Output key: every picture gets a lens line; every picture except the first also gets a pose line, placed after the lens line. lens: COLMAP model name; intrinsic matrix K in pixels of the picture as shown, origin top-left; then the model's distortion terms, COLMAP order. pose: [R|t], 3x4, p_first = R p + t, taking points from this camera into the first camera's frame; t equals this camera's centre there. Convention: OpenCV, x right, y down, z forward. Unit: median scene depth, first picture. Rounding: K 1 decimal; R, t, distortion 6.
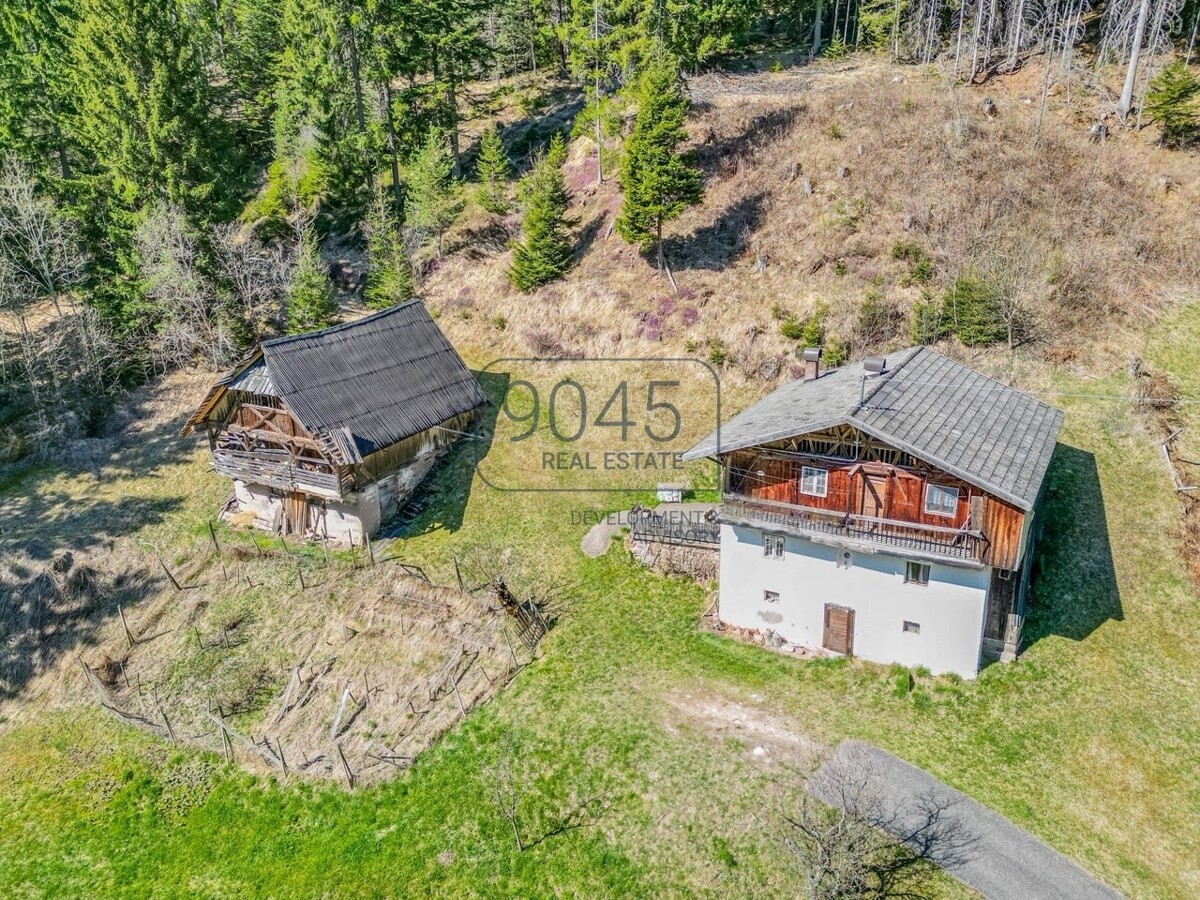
lens RADIAL K [[838.1, 0, 599.5], [0, 838.1, 450.2], [0, 0, 1]] dist [0.069348, -0.059672]
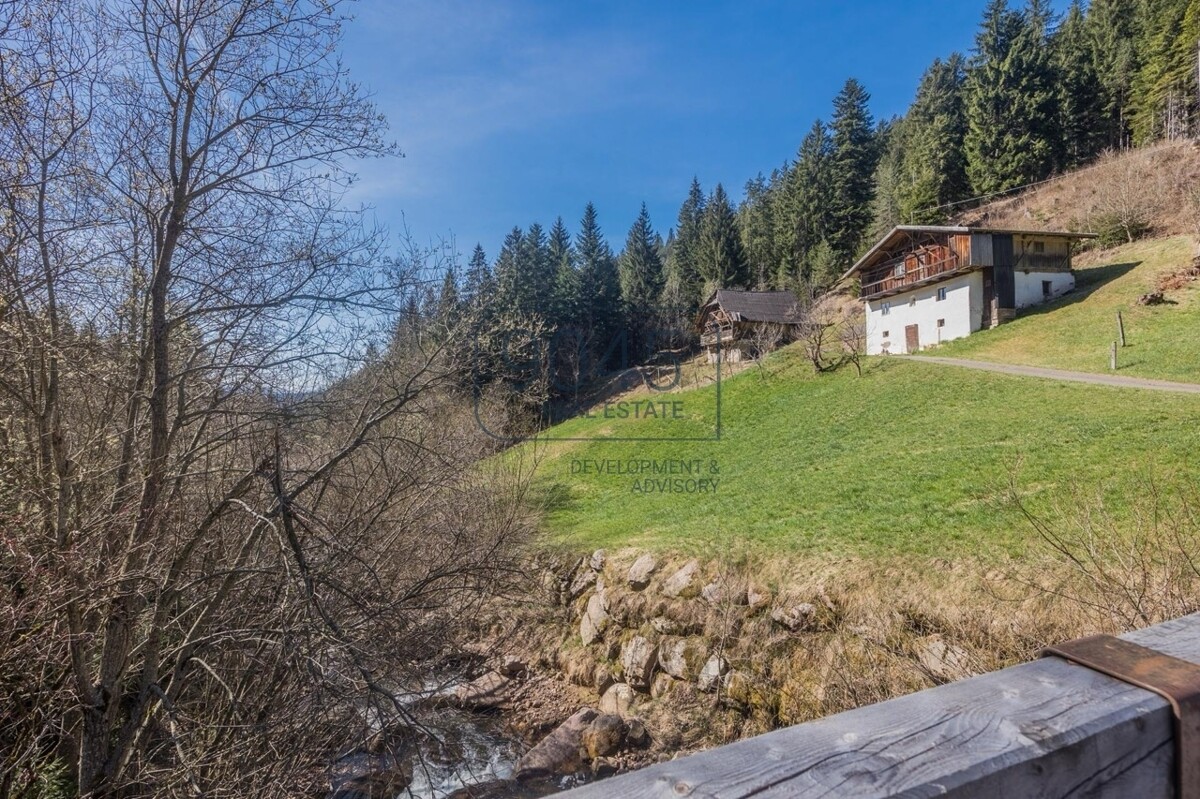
lens RADIAL K [[500.0, 0, 597.8], [0, 500.0, 401.5], [0, 0, 1]] dist [0.008696, -0.001777]
pose [[0.676008, 0.006085, -0.736869, 0.549088], [-0.245509, 0.944695, -0.217430, 0.670639], [0.694794, 0.327892, 0.640116, -0.225648]]
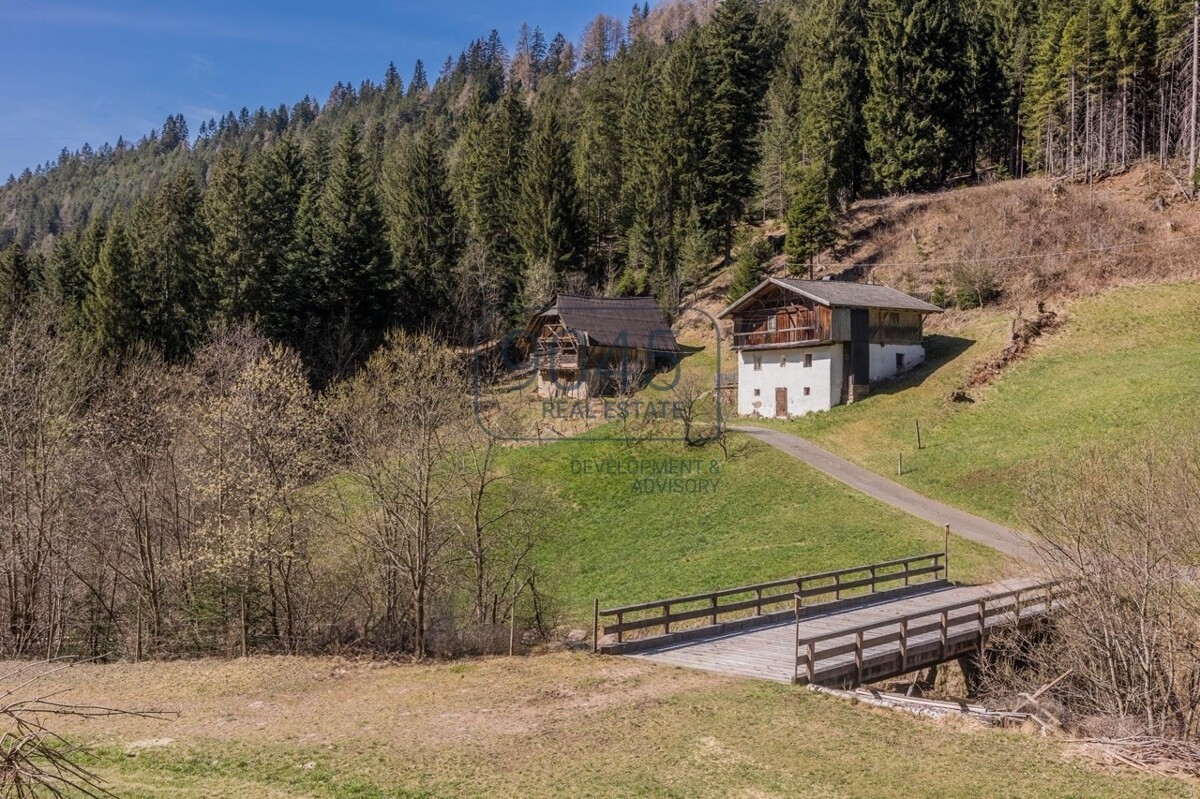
lens RADIAL K [[1038.7, 0, 592.9], [0, 1038.7, 394.6], [0, 0, 1]] dist [0.001488, -0.014329]
pose [[0.880706, 0.028401, -0.472812, 0.824832], [-0.184132, 0.940218, -0.286505, 0.768589], [0.436409, 0.339386, 0.833285, -0.916524]]
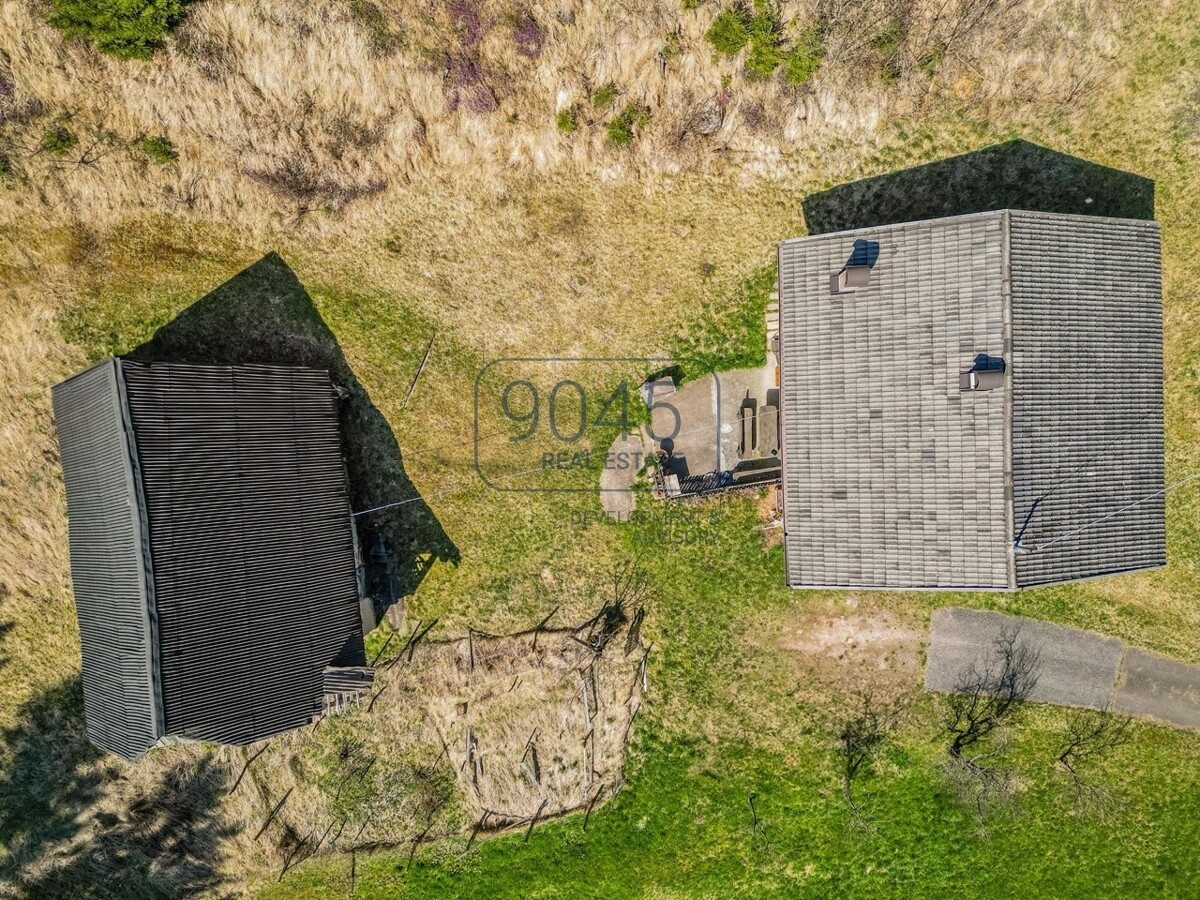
lens RADIAL K [[838.1, 0, 599.7], [0, 838.1, 450.3], [0, 0, 1]] dist [0.069348, -0.059672]
pose [[0.840272, -0.542122, 0.006829, 0.001841], [0.180869, 0.292170, 0.939108, -0.717813], [-0.511107, -0.787871, 0.343555, 0.742163]]
